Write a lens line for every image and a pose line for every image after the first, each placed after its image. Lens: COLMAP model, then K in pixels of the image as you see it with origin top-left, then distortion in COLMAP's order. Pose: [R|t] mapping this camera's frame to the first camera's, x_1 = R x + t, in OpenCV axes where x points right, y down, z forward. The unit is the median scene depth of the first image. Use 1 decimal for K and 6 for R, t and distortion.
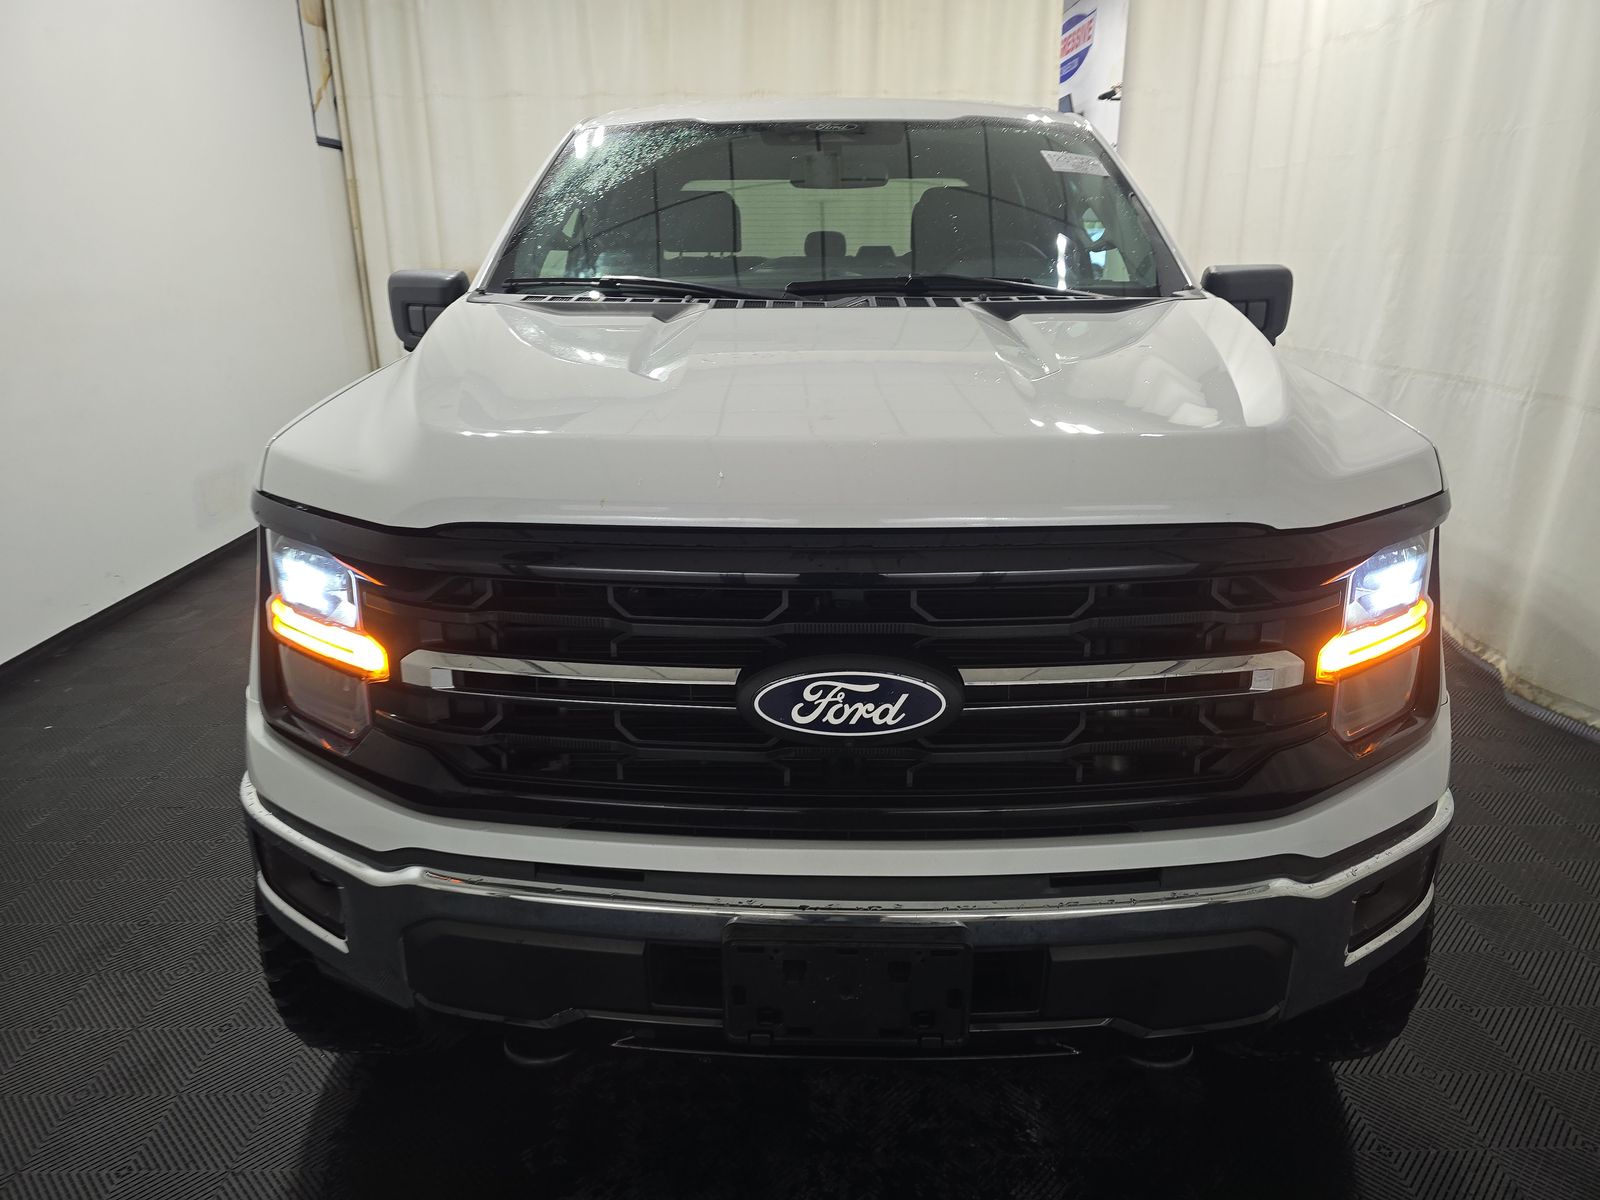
lens RADIAL K [[1071.4, 0, 800.0], [0, 1071.4, 600.0], [0, 0, 1]] dist [0.049402, -0.037074]
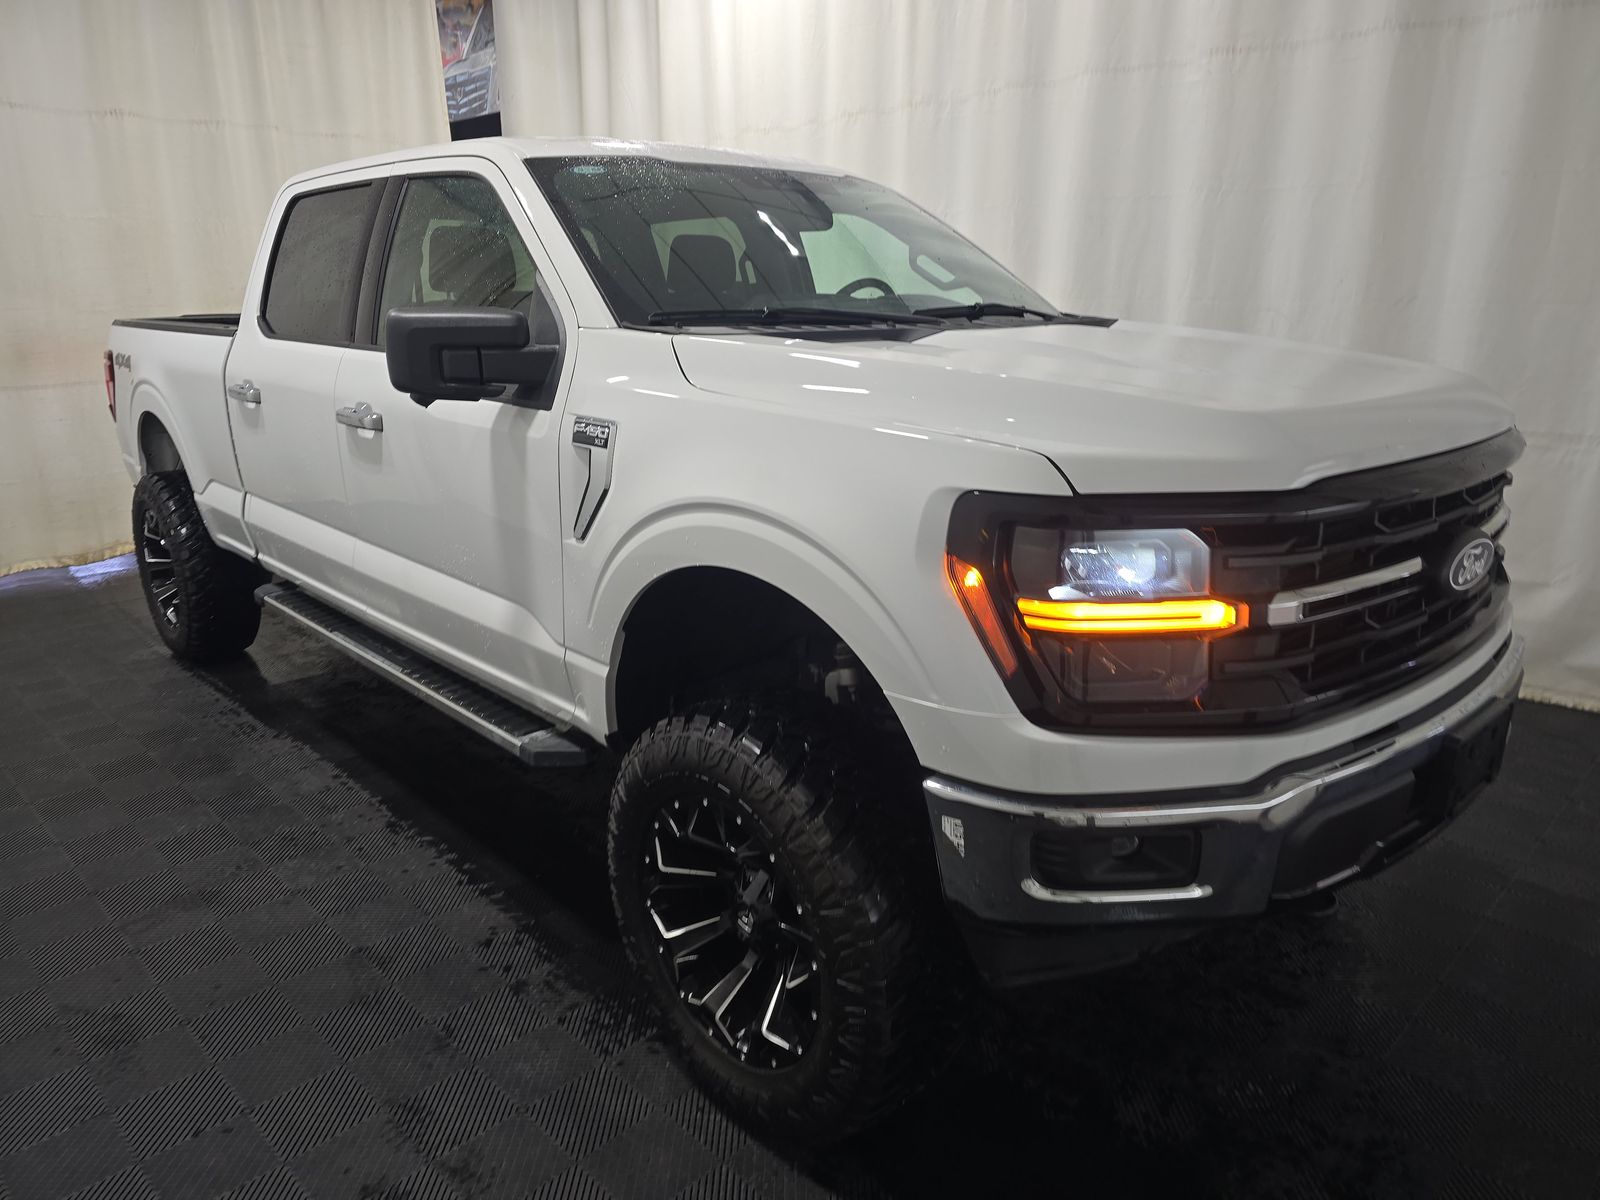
lens RADIAL K [[1071.4, 0, 800.0], [0, 1071.4, 600.0], [0, 0, 1]] dist [0.049402, -0.037074]
pose [[0.743367, -0.194519, 0.639975, -1.536839], [0.220249, 0.974607, 0.040399, -0.113976], [-0.631582, 0.110922, 0.767333, 0.412936]]
